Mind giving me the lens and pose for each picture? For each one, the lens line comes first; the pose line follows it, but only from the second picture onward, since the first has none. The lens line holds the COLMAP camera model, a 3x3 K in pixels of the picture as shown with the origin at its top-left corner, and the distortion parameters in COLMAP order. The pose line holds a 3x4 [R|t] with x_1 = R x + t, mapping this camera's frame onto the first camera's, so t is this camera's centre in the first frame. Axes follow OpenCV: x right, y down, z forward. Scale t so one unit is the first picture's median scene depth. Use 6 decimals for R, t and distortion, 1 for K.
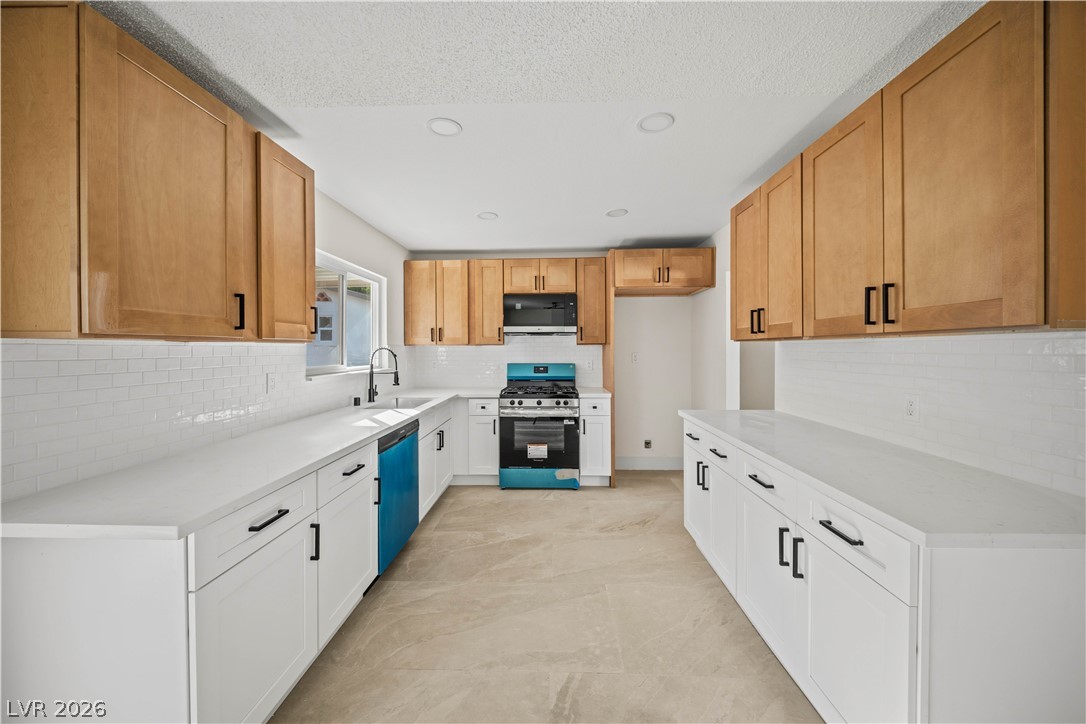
lens RADIAL K [[380.6, 0, 539.5], [0, 380.6, 349.5], [0, 0, 1]] dist [0.001212, -0.000092]
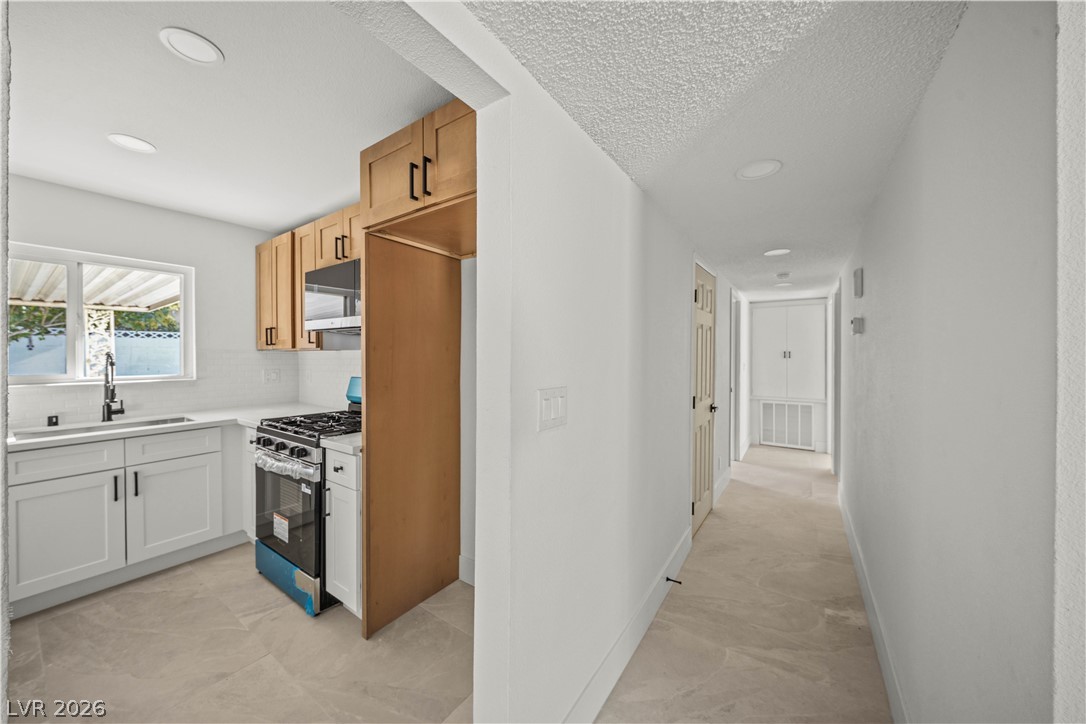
lens RADIAL K [[375.4, 0, 540.8], [0, 375.4, 359.0], [0, 0, 1]] dist [0.005322, -0.000293]
pose [[0.842665, 0.013640, -0.538265, 0.653973], [-0.004474, 0.999822, 0.018333, -0.009656], [0.538420, -0.013041, 0.842576, 0.722634]]
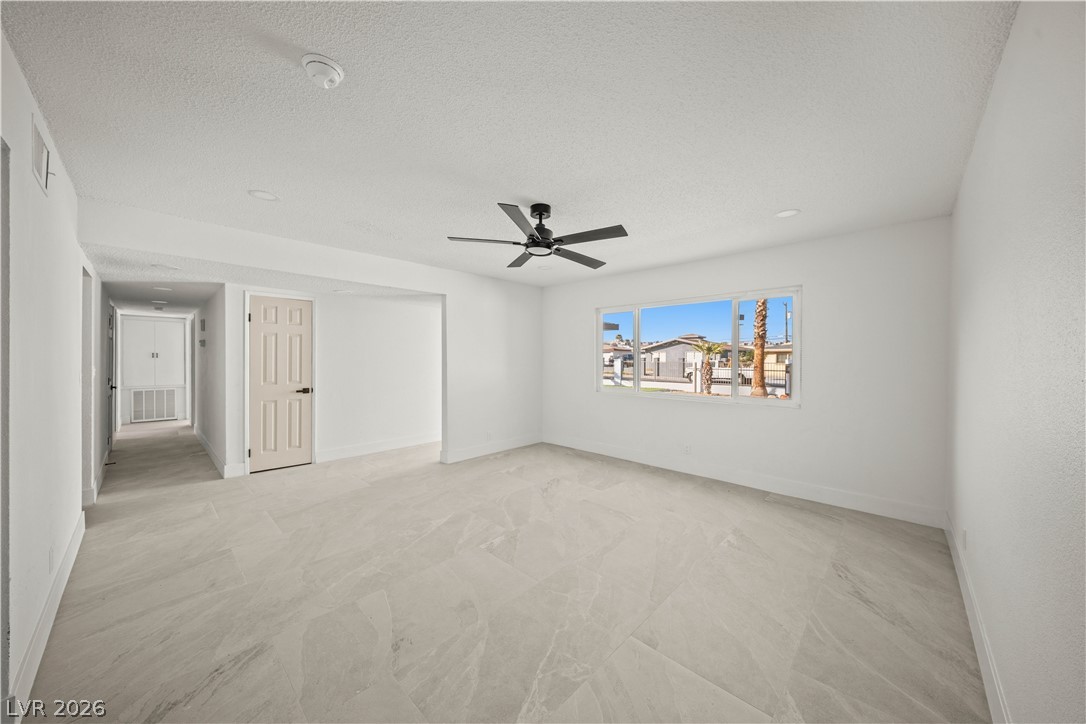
lens RADIAL K [[375.4, 0, 540.8], [0, 375.4, 359.0], [0, 0, 1]] dist [0.005322, -0.000293]
pose [[0.662798, 0.006698, 0.748768, 0.524154], [-0.008506, 0.999963, -0.001416, 0.000685], [-0.748750, -0.005430, 0.662830, -0.516660]]
